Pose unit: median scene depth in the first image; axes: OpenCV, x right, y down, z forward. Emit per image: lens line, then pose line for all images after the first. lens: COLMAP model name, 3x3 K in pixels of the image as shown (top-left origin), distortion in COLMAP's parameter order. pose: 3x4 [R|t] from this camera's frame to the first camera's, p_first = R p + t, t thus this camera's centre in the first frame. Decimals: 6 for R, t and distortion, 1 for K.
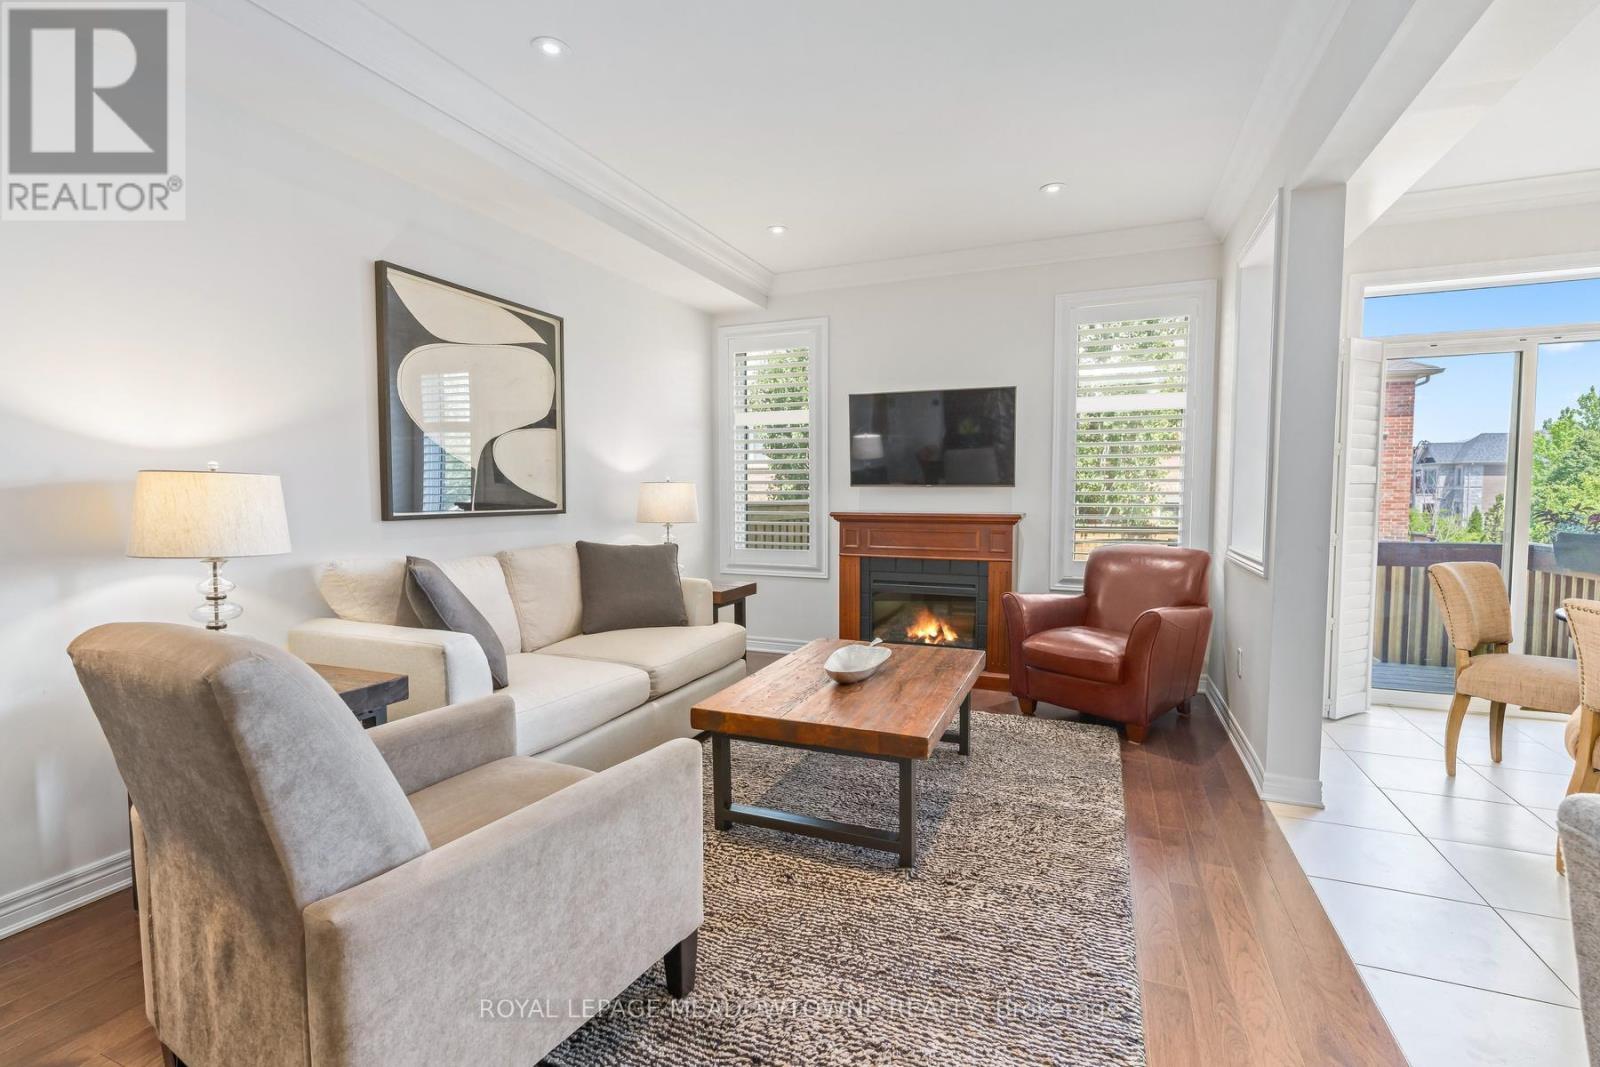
lens RADIAL K [[727.5, 0, 798.3], [0, 727.5, 552.0], [0, 0, 1]] dist [-0.001263, 0.000170]
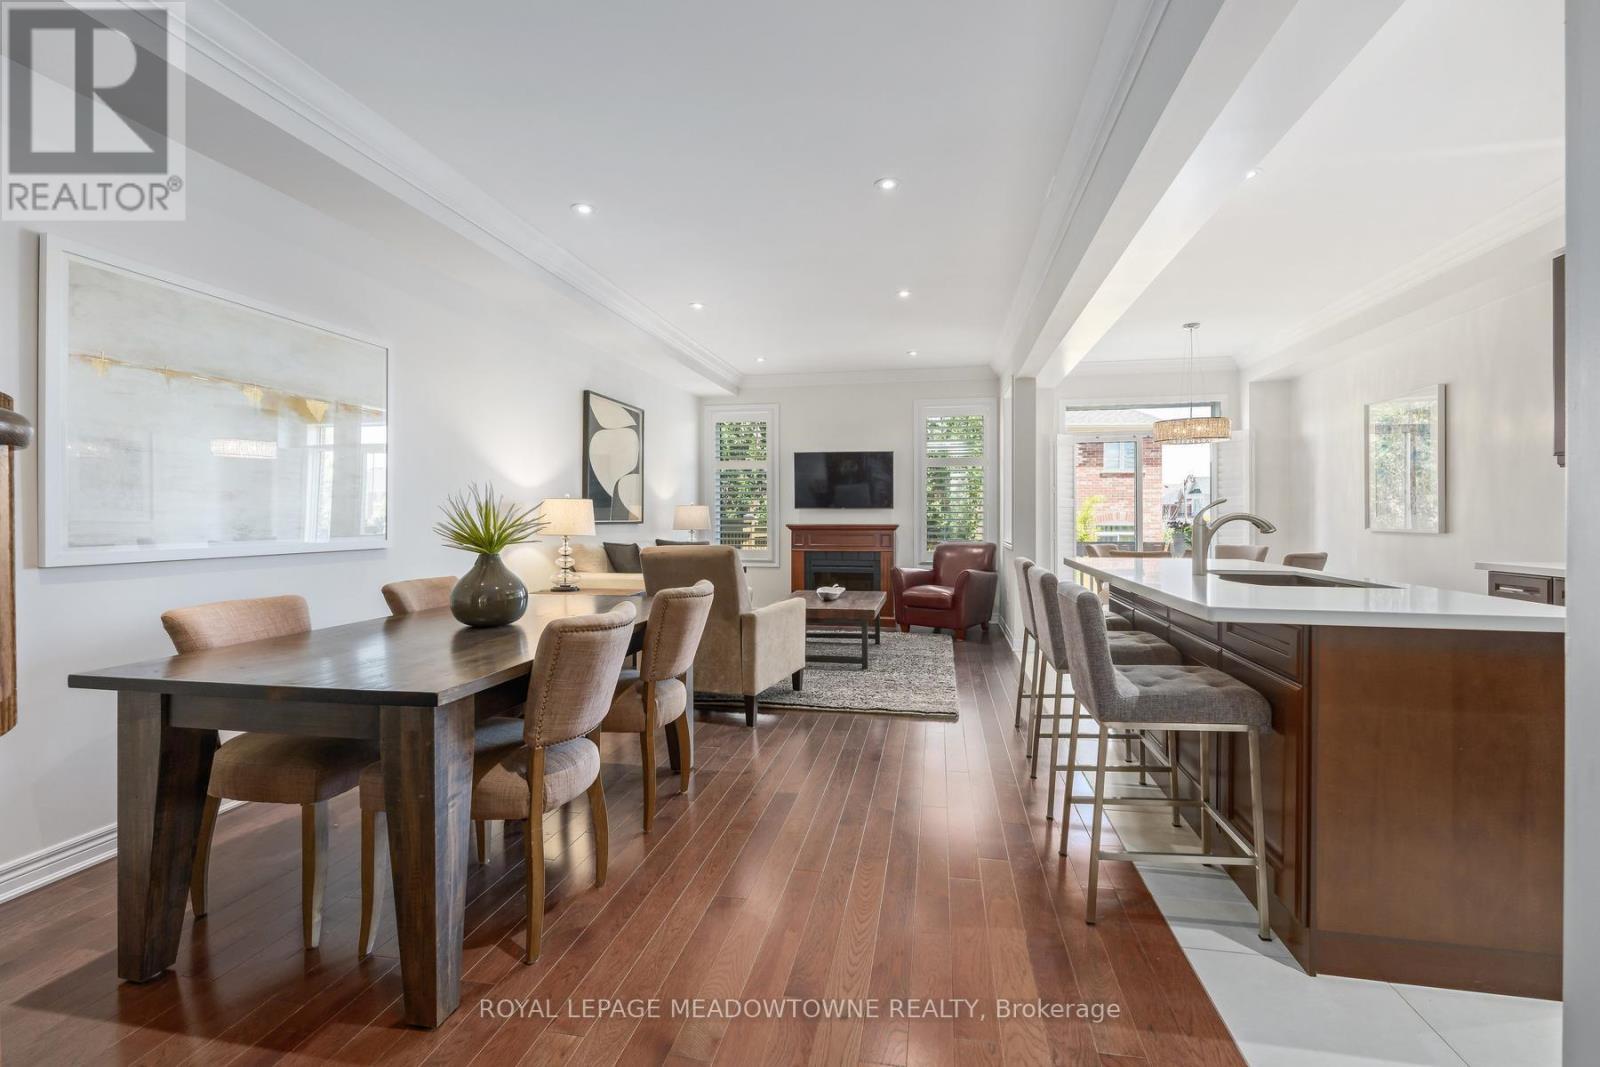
lens RADIAL K [[717.0, 0, 803.3], [0, 717.0, 522.5], [0, 0, 1]] dist [-0.000113, -0.000046]
pose [[0.980613, 0.000291, 0.195955, -0.288990], [0.014258, 0.997242, -0.072833, 0.075108], [-0.195436, 0.074214, 0.977904, -0.727526]]
